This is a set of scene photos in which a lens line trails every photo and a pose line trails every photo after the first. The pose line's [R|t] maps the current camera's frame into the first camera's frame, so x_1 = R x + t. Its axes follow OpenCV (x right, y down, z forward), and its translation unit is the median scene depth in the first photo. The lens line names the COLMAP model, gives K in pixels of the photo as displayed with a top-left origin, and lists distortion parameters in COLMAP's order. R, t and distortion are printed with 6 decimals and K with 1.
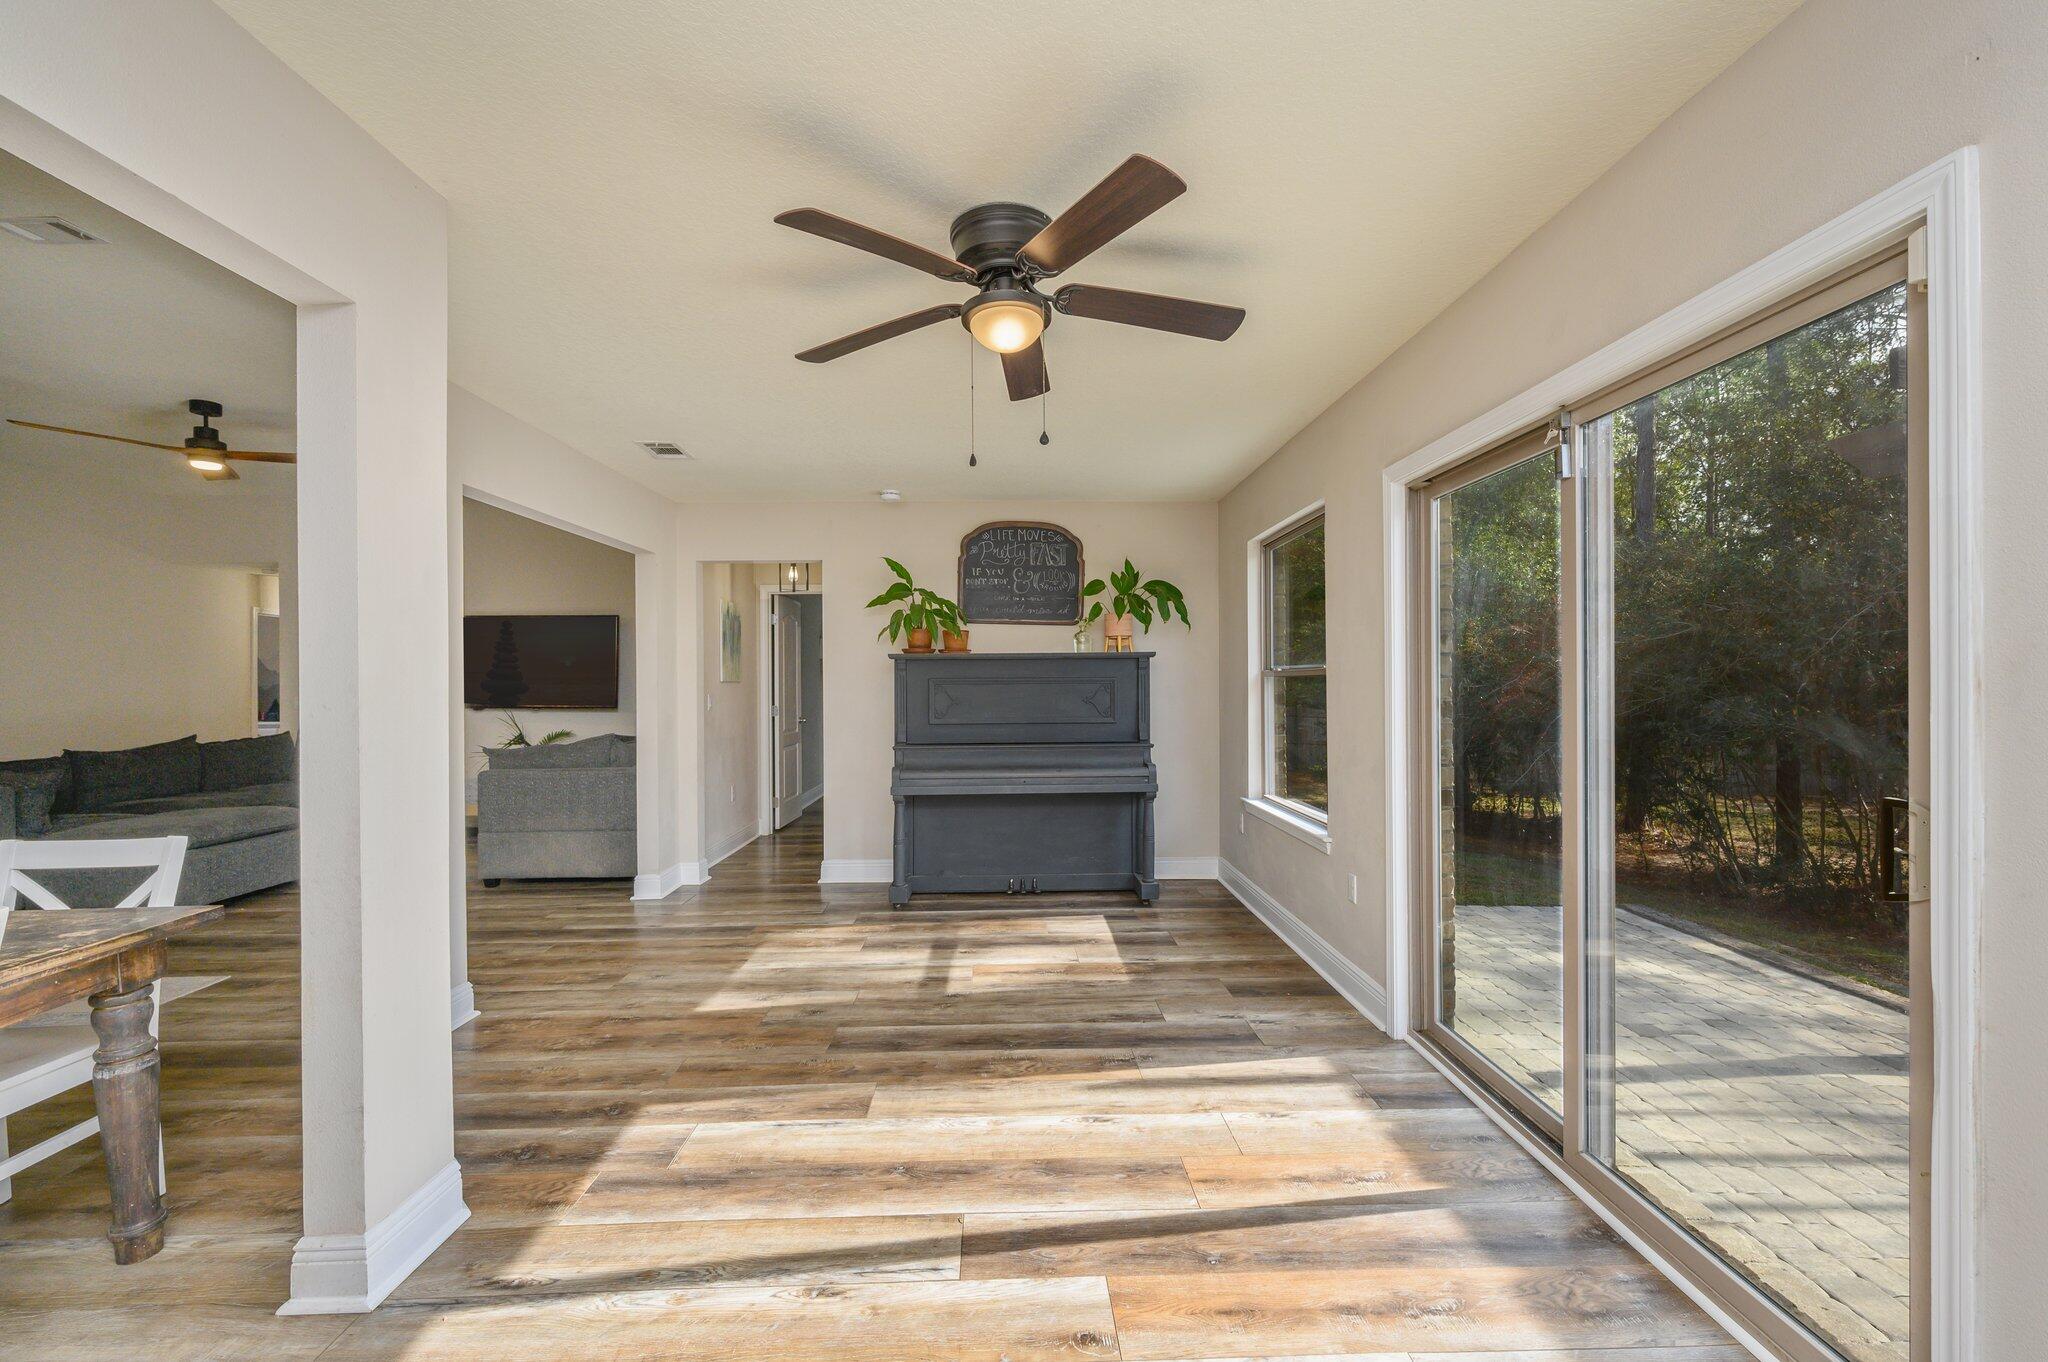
lens RADIAL K [[882.6, 0, 1024.2], [0, 882.6, 698.7], [0, 0, 1]] dist [0.001822, 0.000574]
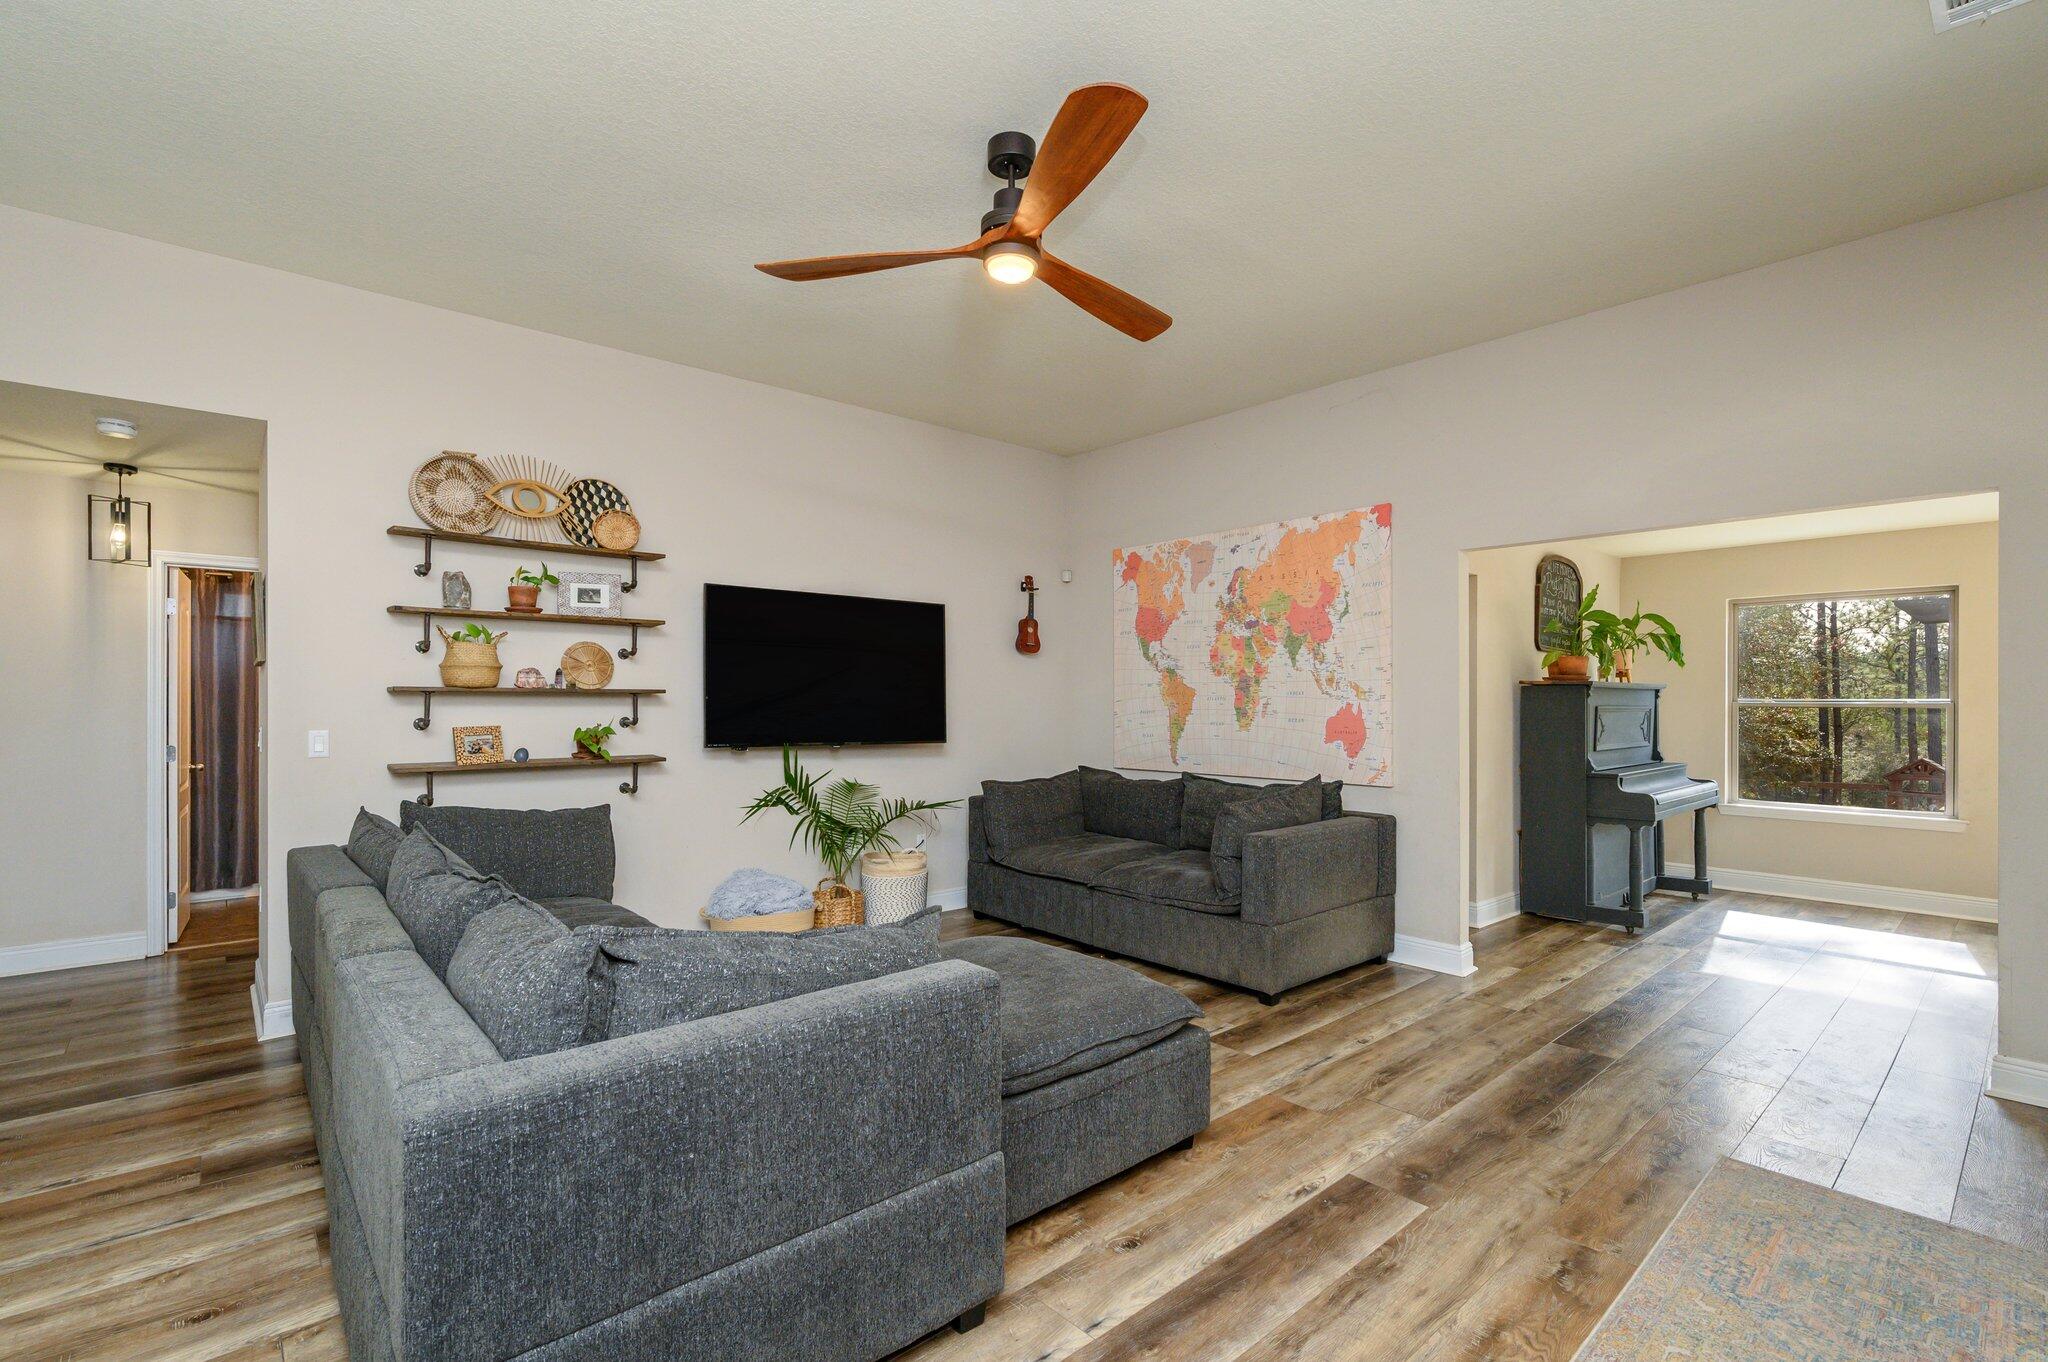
lens RADIAL K [[924.0, 0, 1024.2], [0, 924.0, 703.0], [0, 0, 1]] dist [-0.011234, -0.000097]
pose [[0.757749, 0.007681, 0.652501, -0.880953], [0.008570, 0.999727, -0.021721, -0.004276], [-0.652490, 0.022051, 0.757476, 0.421607]]
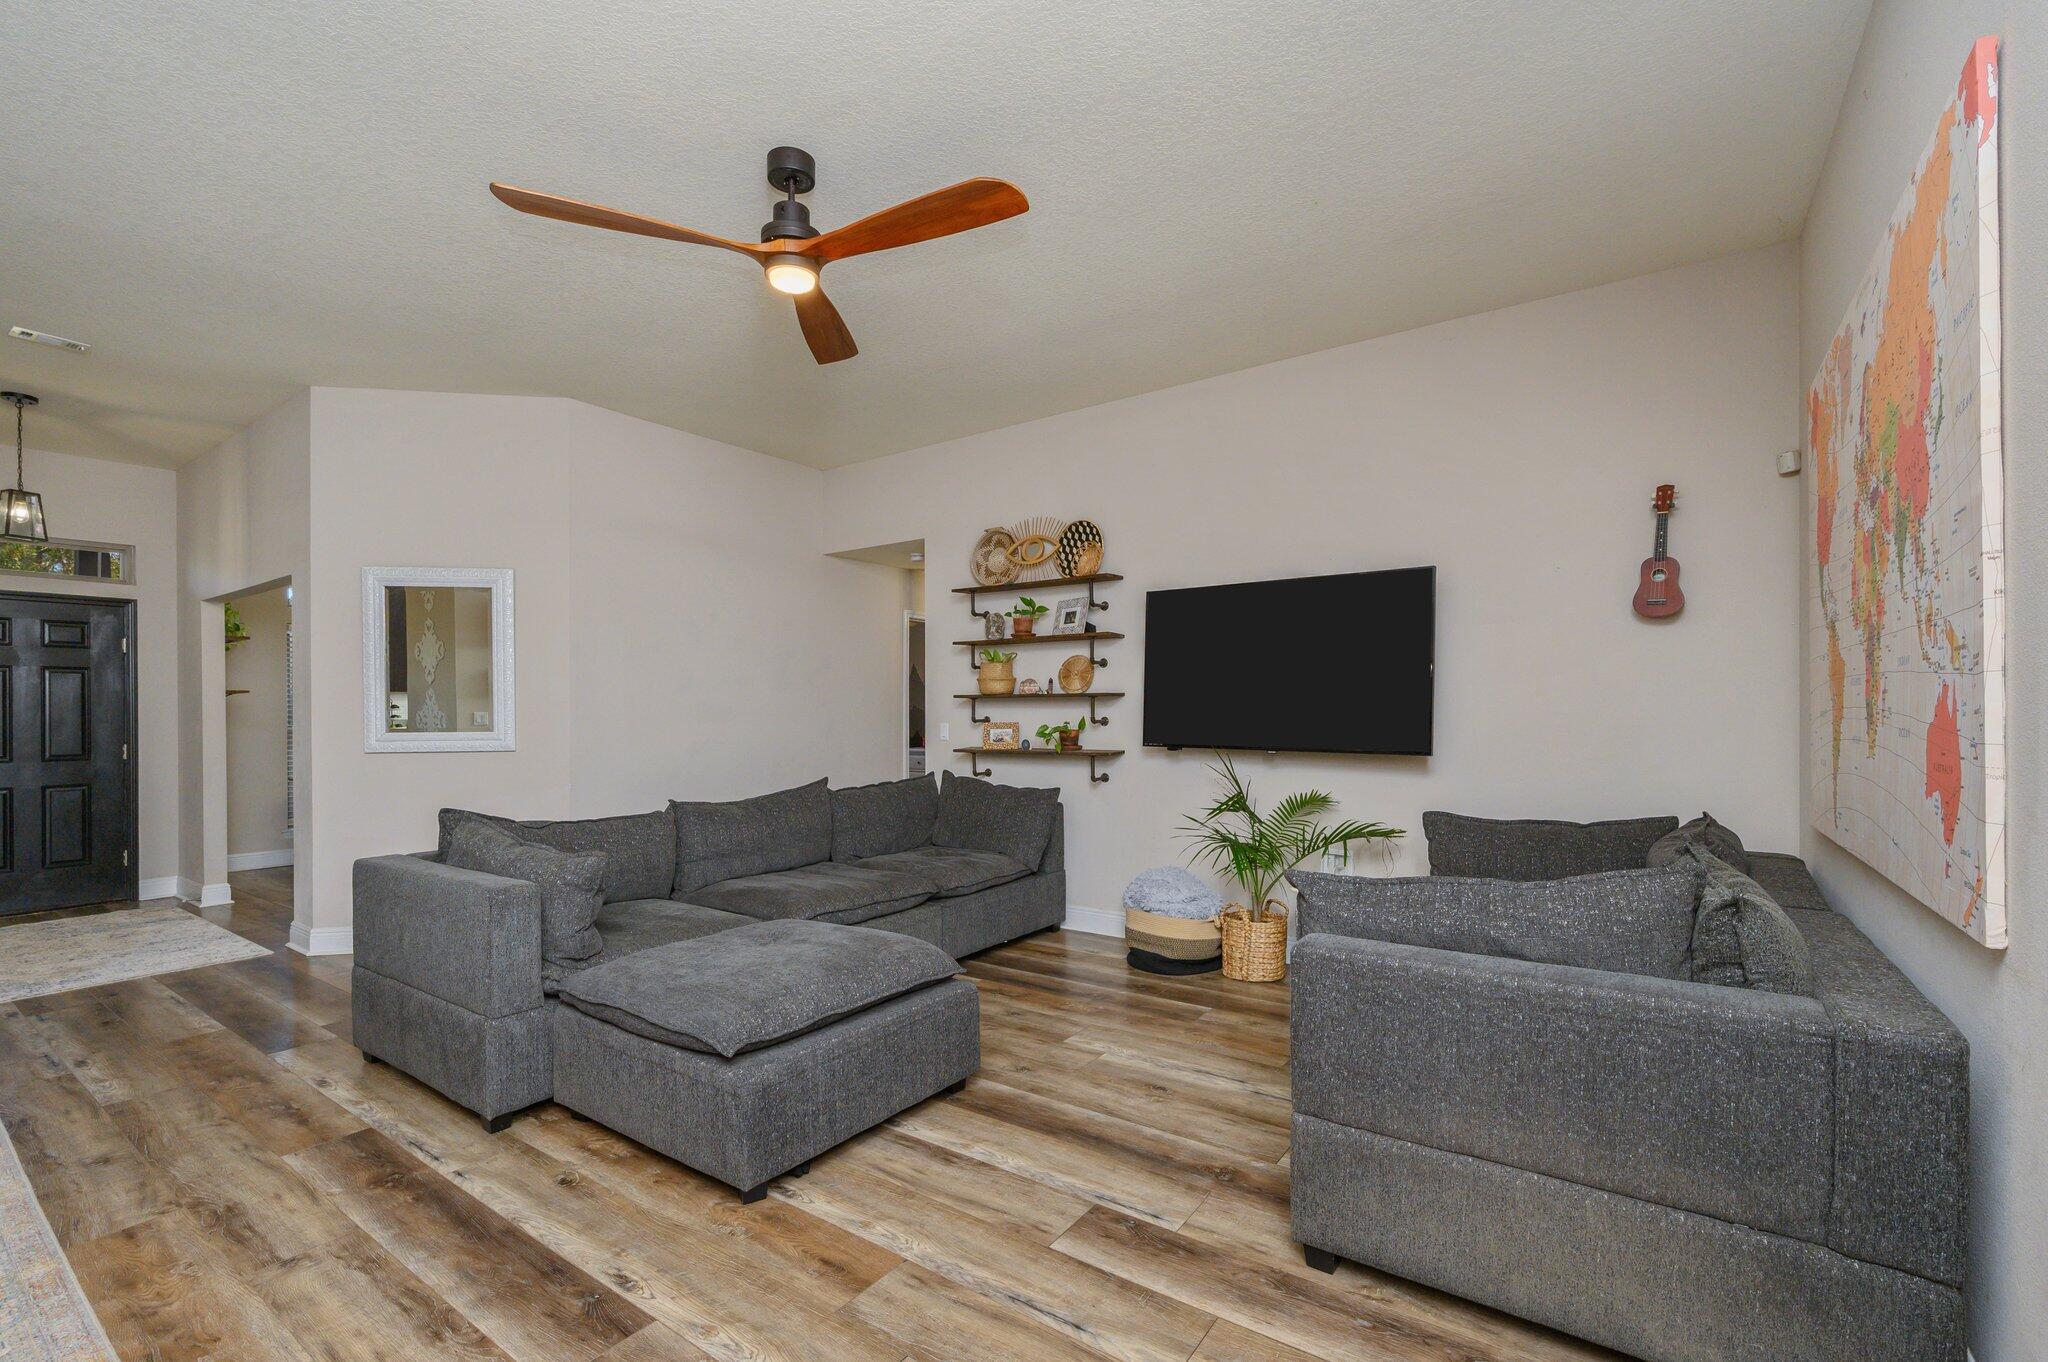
lens RADIAL K [[887.2, 0, 1016.5], [0, 887.2, 712.9], [0, 0, 1]] dist [-0.002403, -0.000336]
pose [[0.810099, 0.004159, -0.586278, -0.356744], [-0.014569, 0.999809, -0.013038, -0.003712], [0.586112, 0.019104, 0.810005, 0.459472]]
